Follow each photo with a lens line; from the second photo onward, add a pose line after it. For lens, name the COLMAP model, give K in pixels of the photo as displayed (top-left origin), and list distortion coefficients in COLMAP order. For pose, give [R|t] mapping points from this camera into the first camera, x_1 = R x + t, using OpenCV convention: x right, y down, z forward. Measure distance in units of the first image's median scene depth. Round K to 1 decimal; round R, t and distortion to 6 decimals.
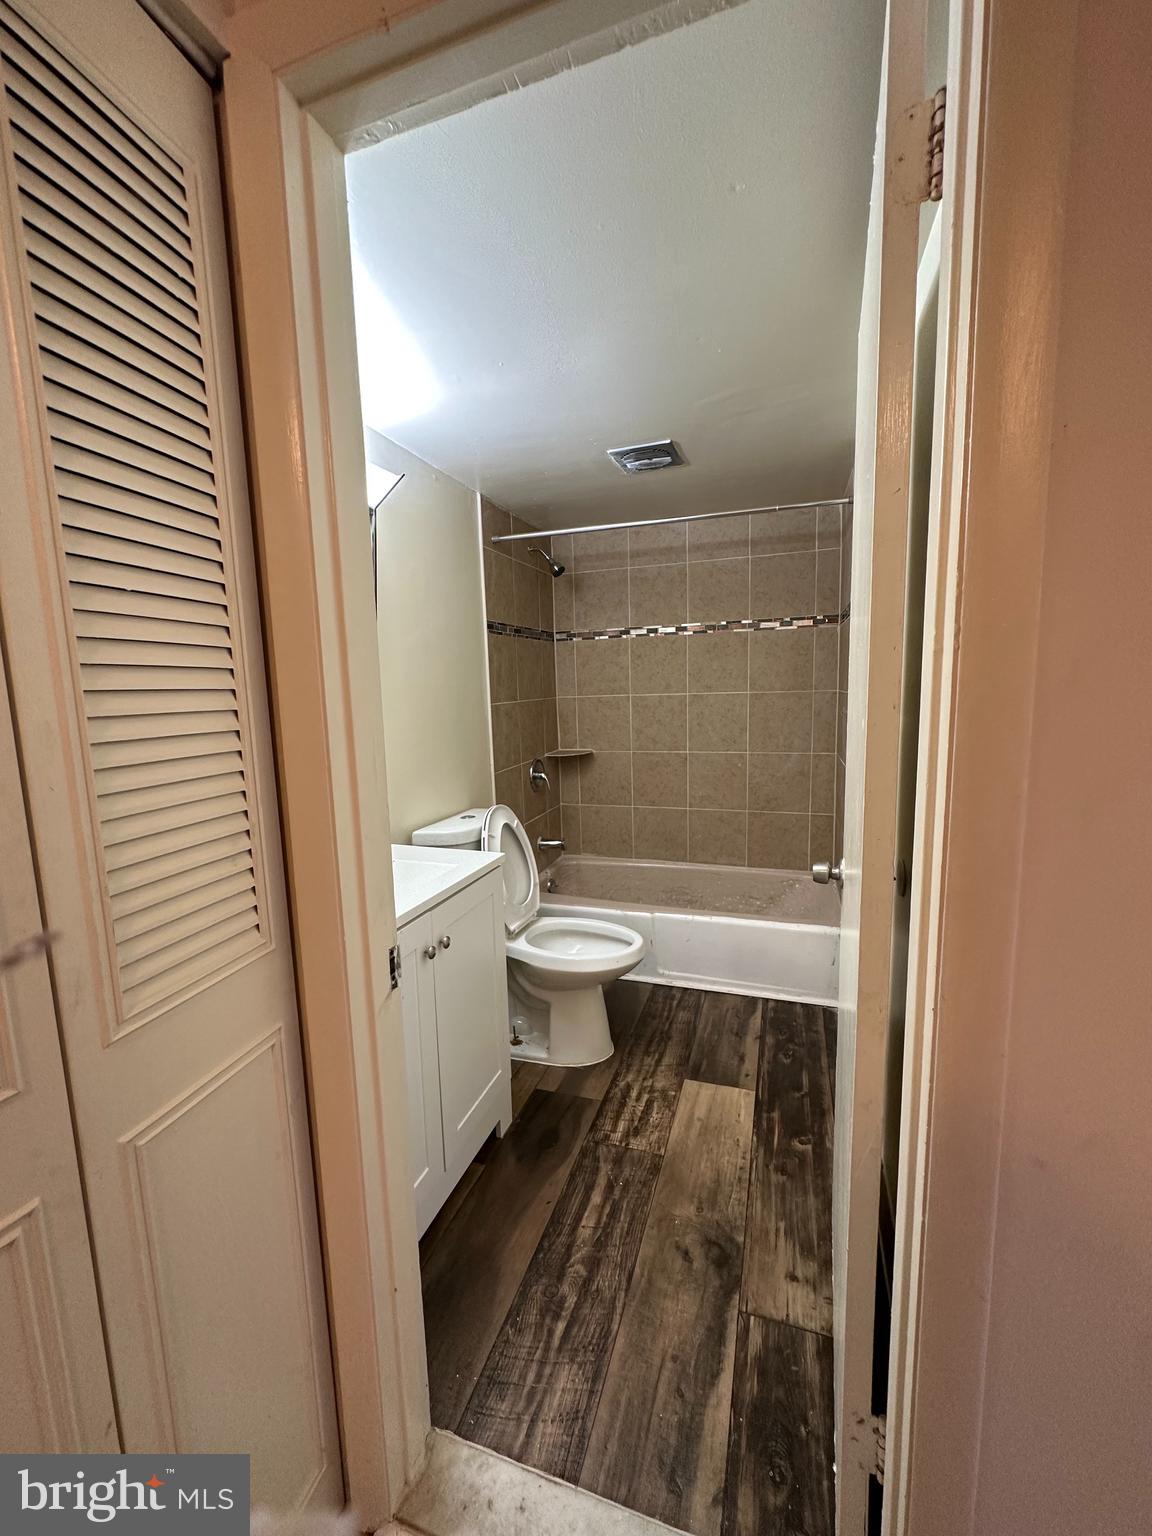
lens RADIAL K [[607.9, 0, 575.5], [0, 607.9, 767.2], [0, 0, 1]] dist [-0.002080, -0.000651]
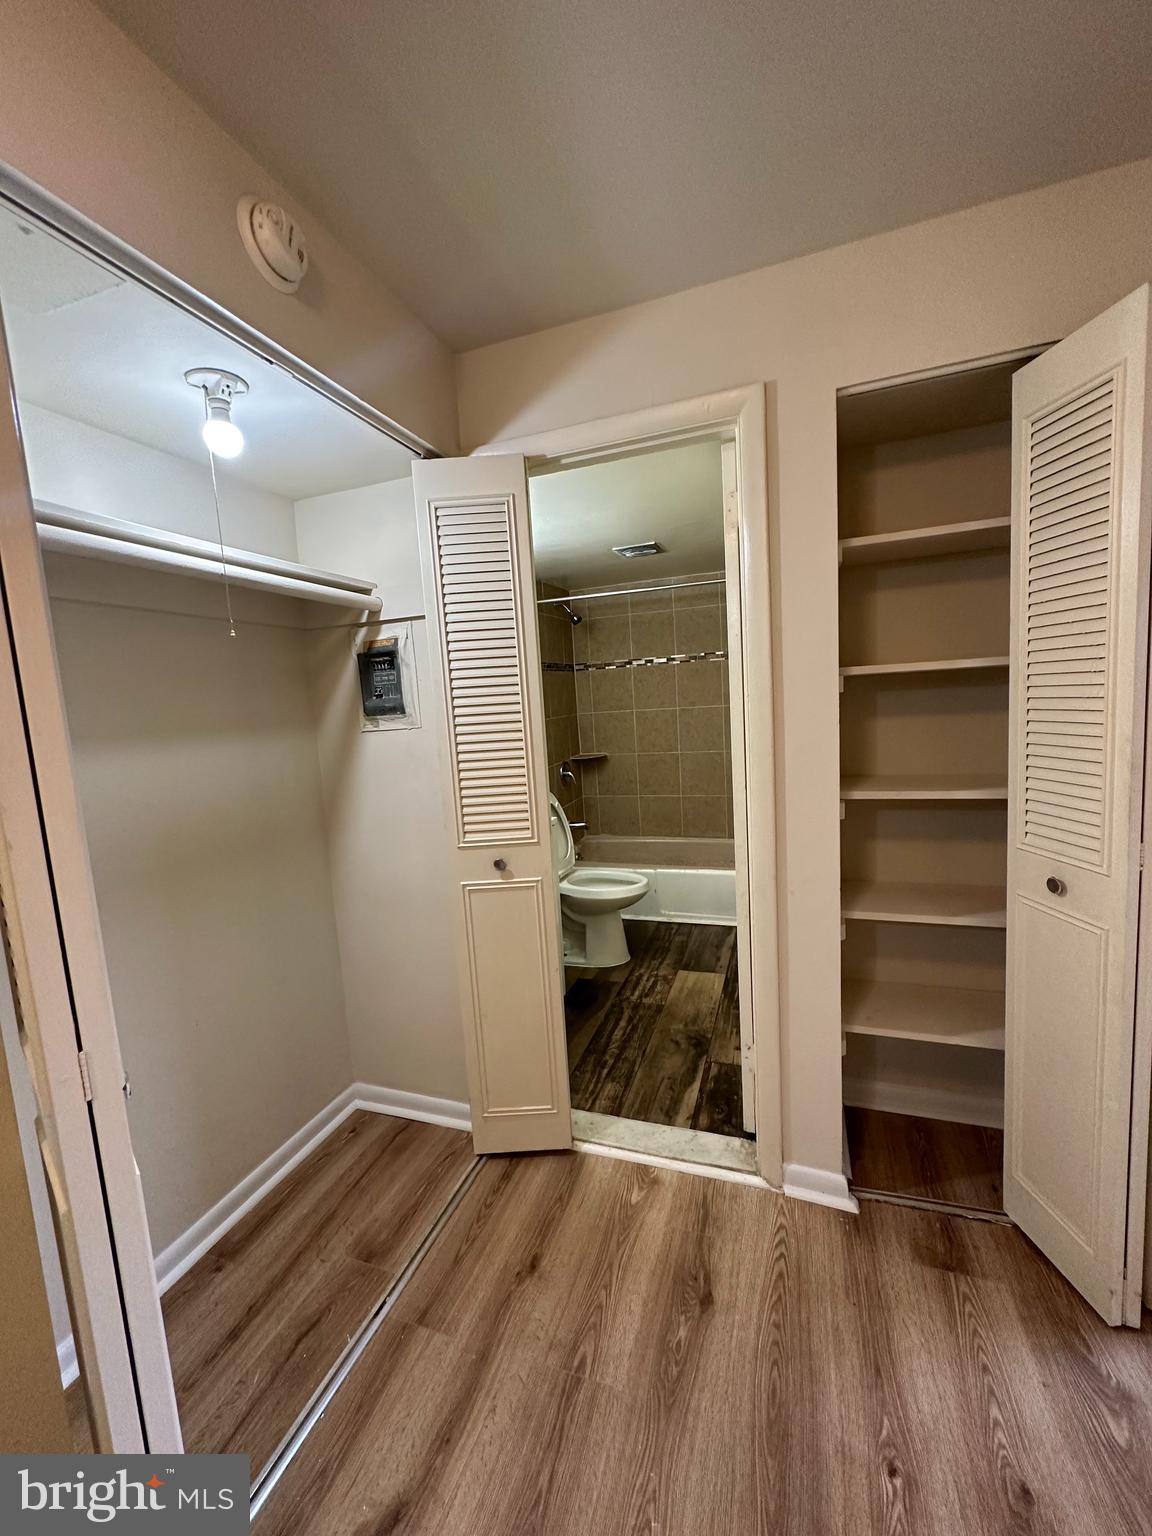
lens RADIAL K [[607.9, 0, 574.3], [0, 607.9, 775.0], [0, 0, 1]] dist [-0.002080, -0.000651]
pose [[0.999349, -0.033089, -0.014356, -0.036427], [0.033036, 0.999446, -0.003920, 0.031904], [0.014478, 0.003444, 0.999889, -0.463270]]
